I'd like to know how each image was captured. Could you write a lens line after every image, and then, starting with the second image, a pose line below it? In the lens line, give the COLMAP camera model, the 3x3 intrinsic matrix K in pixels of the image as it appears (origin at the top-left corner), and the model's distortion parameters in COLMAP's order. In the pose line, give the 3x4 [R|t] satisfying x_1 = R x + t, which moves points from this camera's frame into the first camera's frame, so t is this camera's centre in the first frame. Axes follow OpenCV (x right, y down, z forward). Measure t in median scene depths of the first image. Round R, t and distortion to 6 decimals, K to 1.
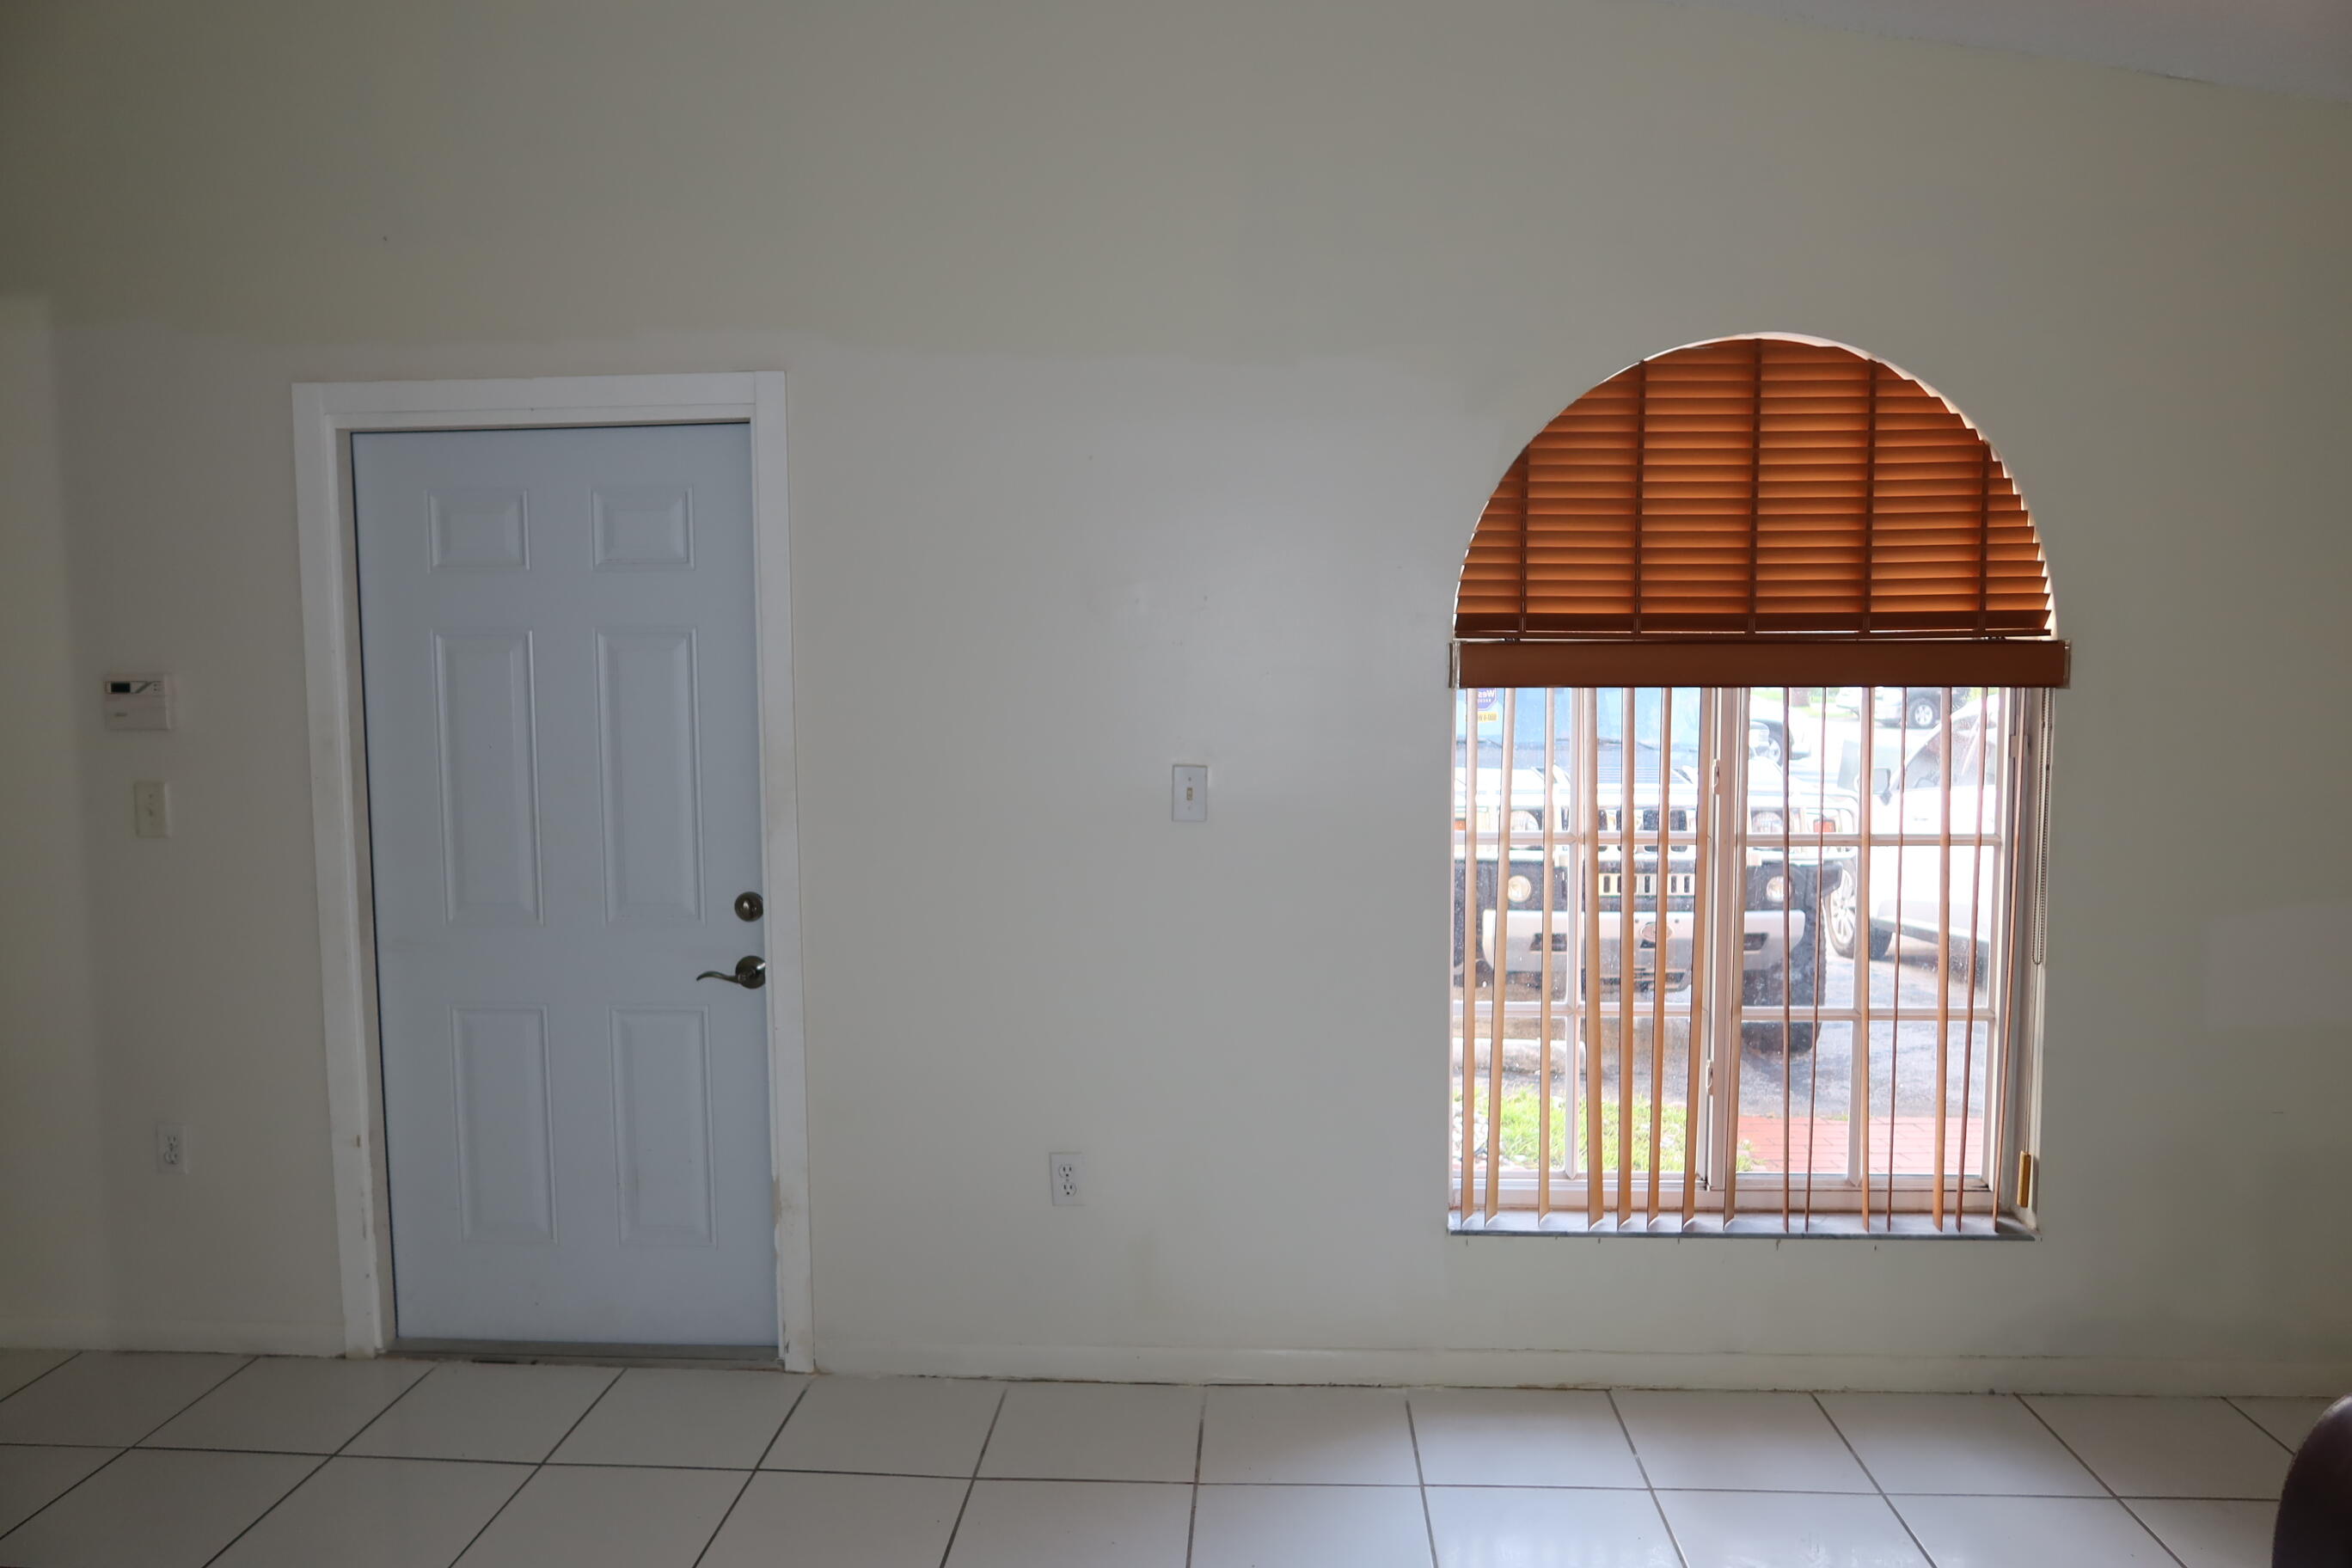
lens RADIAL K [[1615.3, 0, 1178.3], [0, 1615.3, 794.3], [0, 0, 1]] dist [-0.038004, 0.009811]
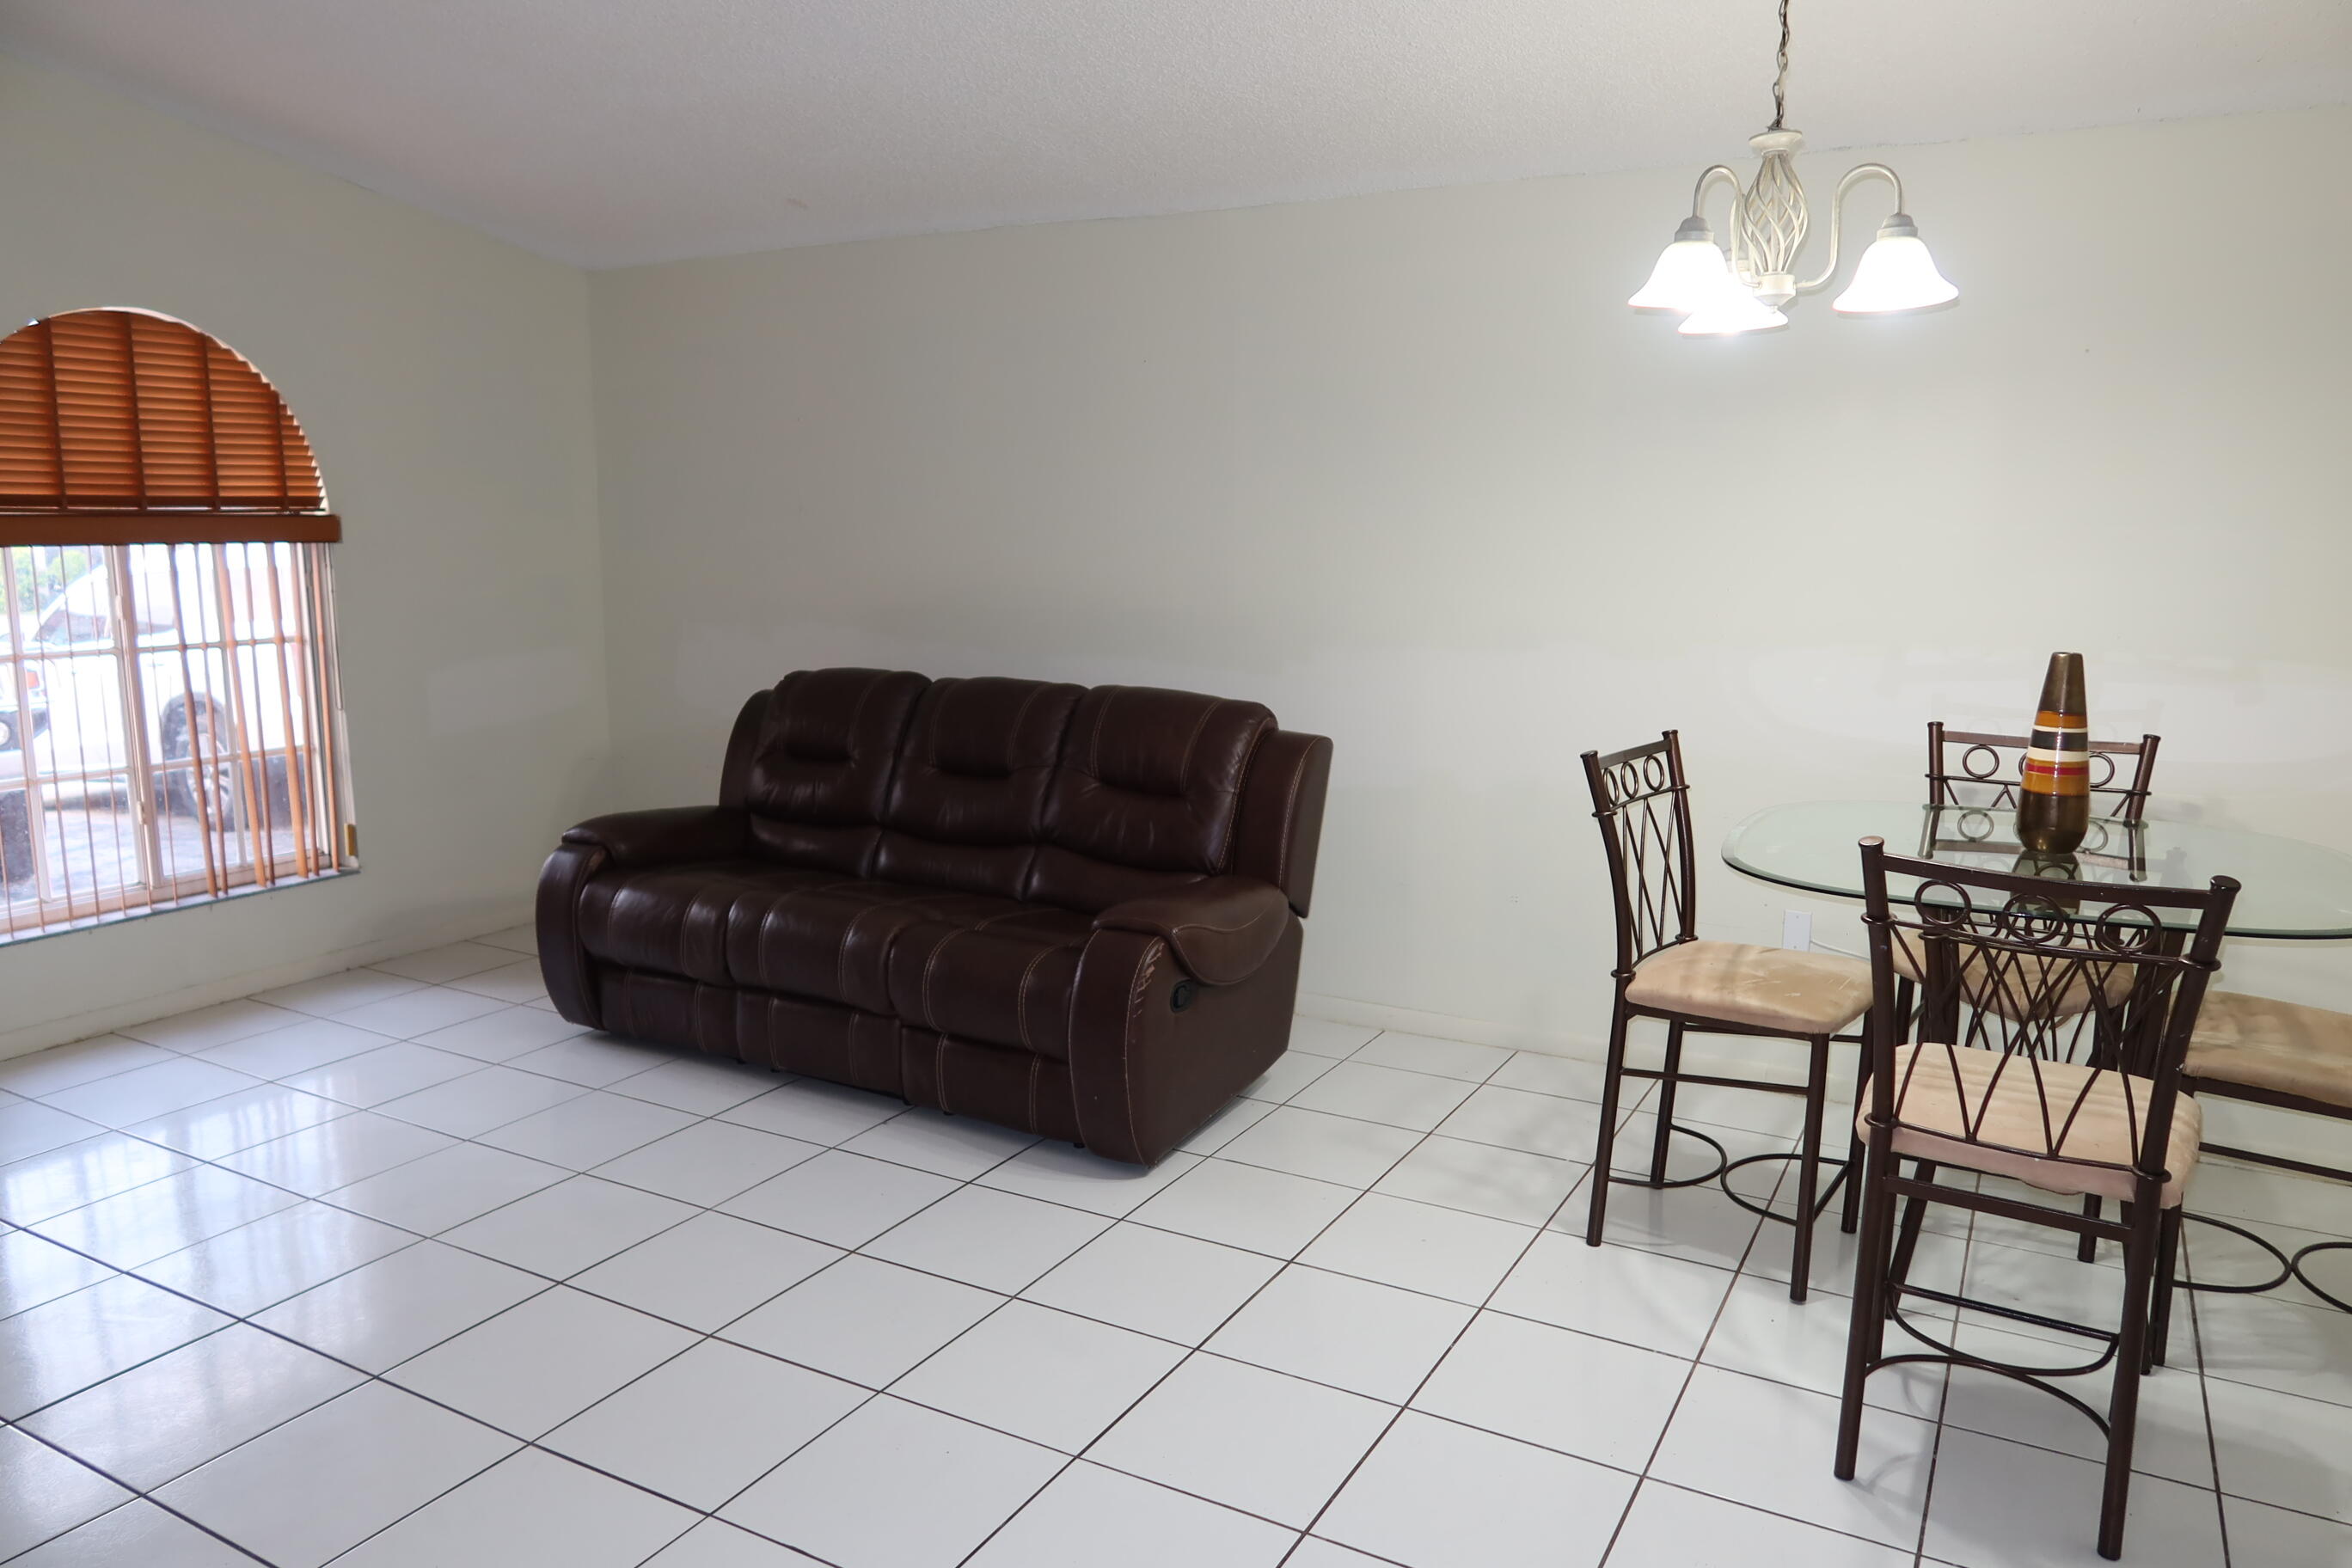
lens RADIAL K [[1615.3, 0, 1176.8], [0, 1615.3, 794.9], [0, 0, 1]] dist [-0.038004, 0.009811]
pose [[0.429894, -0.144702, 0.891208, -0.590584], [0.068032, 0.989459, 0.127838, 0.040205], [-0.900313, 0.005674, 0.435207, -0.517833]]
